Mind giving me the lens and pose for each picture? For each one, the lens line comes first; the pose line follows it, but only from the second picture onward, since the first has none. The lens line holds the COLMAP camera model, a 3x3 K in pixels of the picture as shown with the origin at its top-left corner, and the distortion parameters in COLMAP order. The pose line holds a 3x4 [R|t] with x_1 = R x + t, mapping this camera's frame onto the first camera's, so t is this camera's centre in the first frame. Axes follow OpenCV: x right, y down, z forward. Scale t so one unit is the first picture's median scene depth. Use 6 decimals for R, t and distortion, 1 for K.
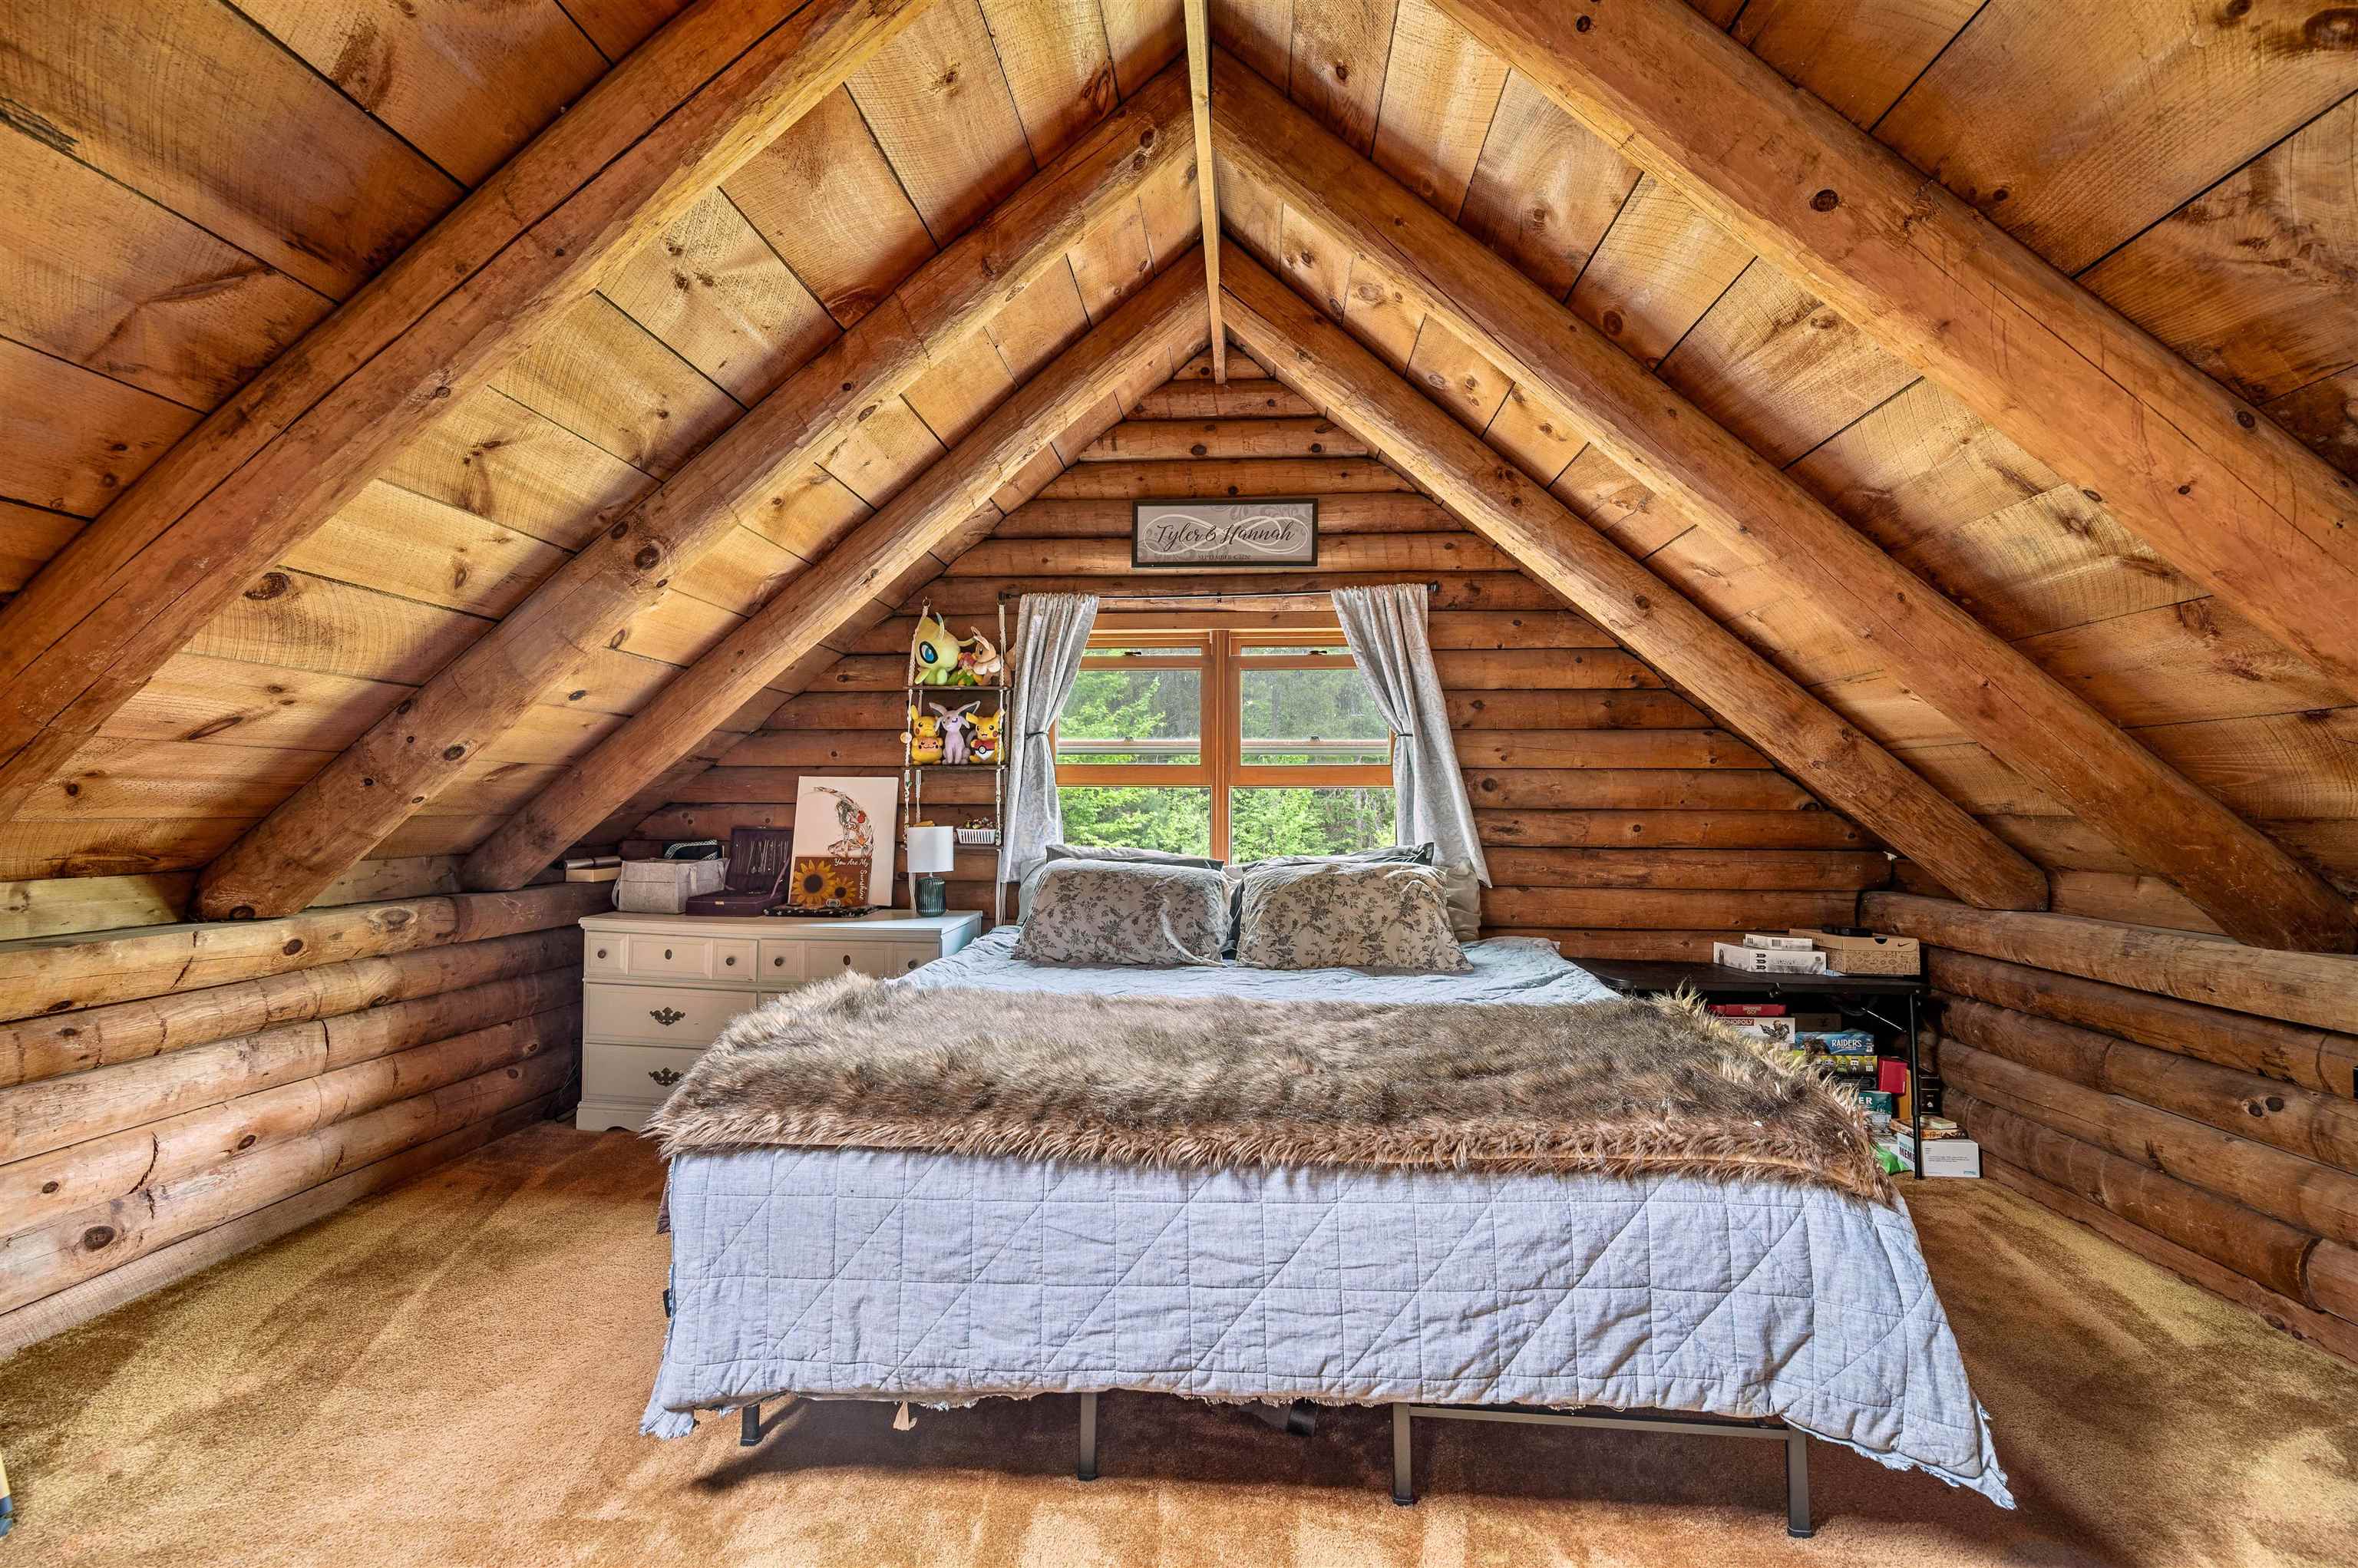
lens RADIAL K [[944.5, 0, 1193.5], [0, 944.5, 785.8], [0, 0, 1]] dist [-0.000513, -0.000474]
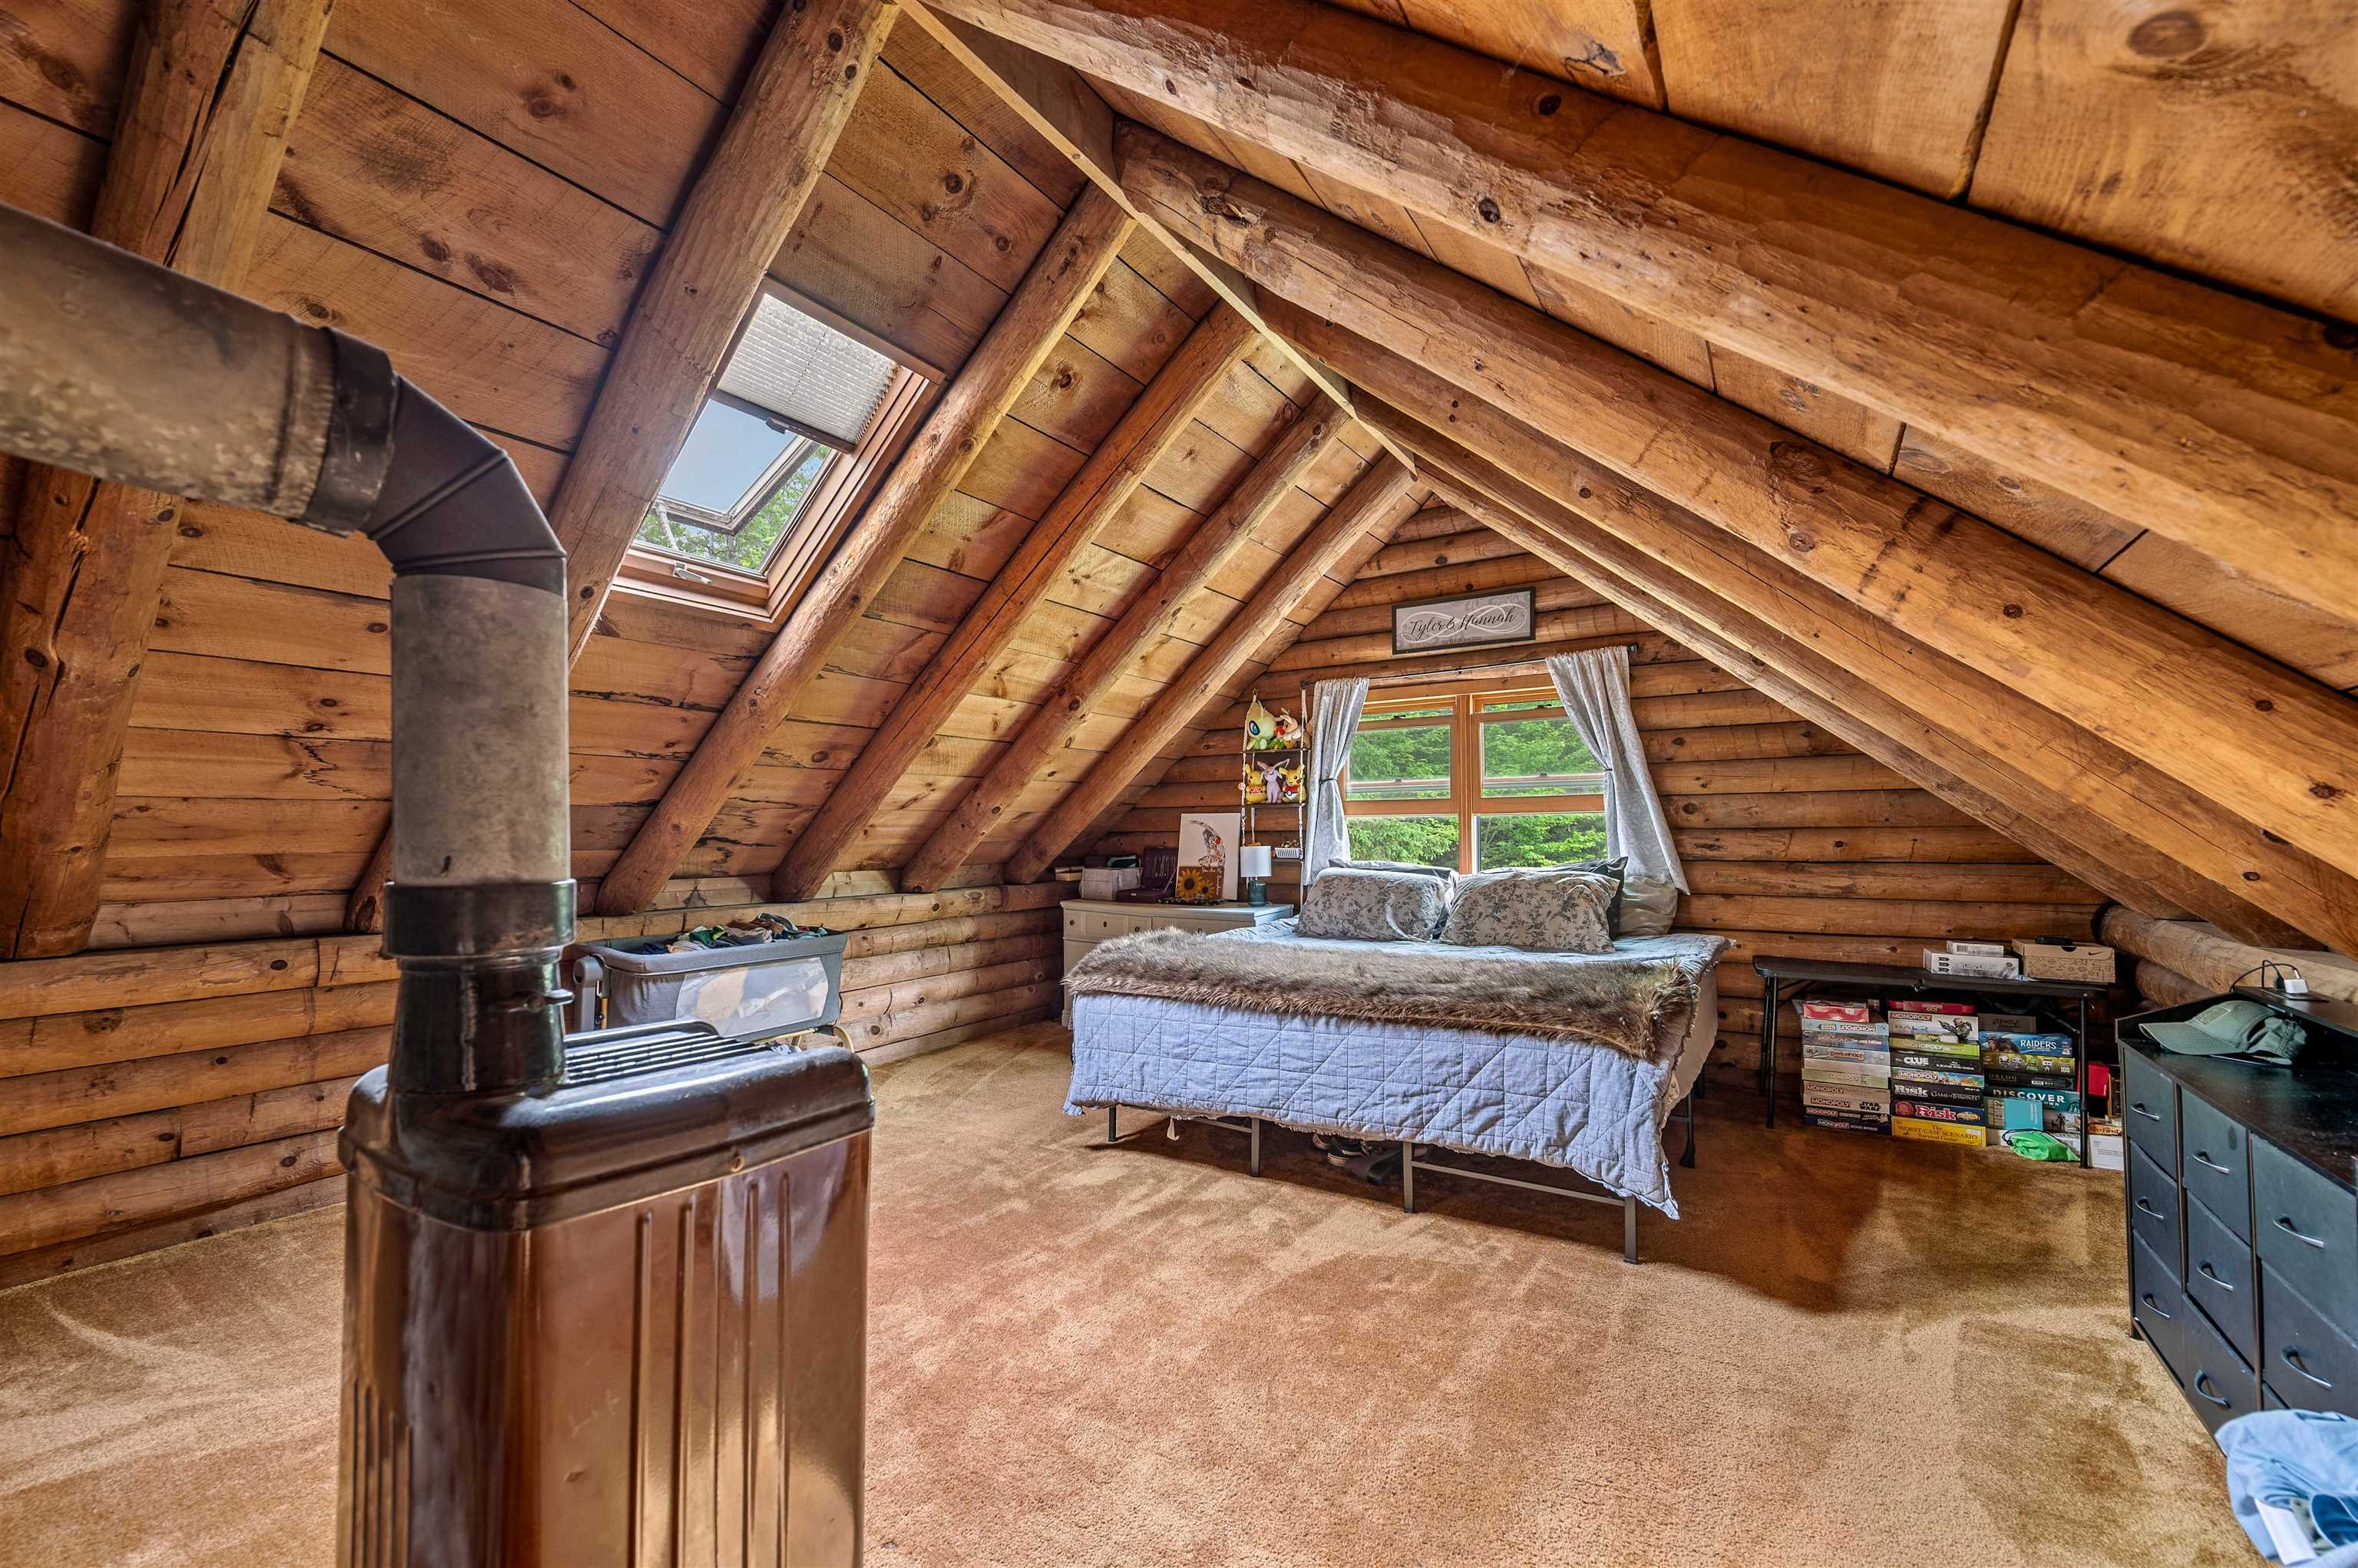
lens RADIAL K [[944.5, 0, 1170.4], [0, 944.5, 798.8], [0, 0, 1]] dist [-0.000513, -0.000474]
pose [[0.877591, -0.029719, -0.478488, 0.424694], [0.026116, 0.999558, -0.014183, -0.018319], [0.478698, -0.000049, 0.877980, -0.492996]]
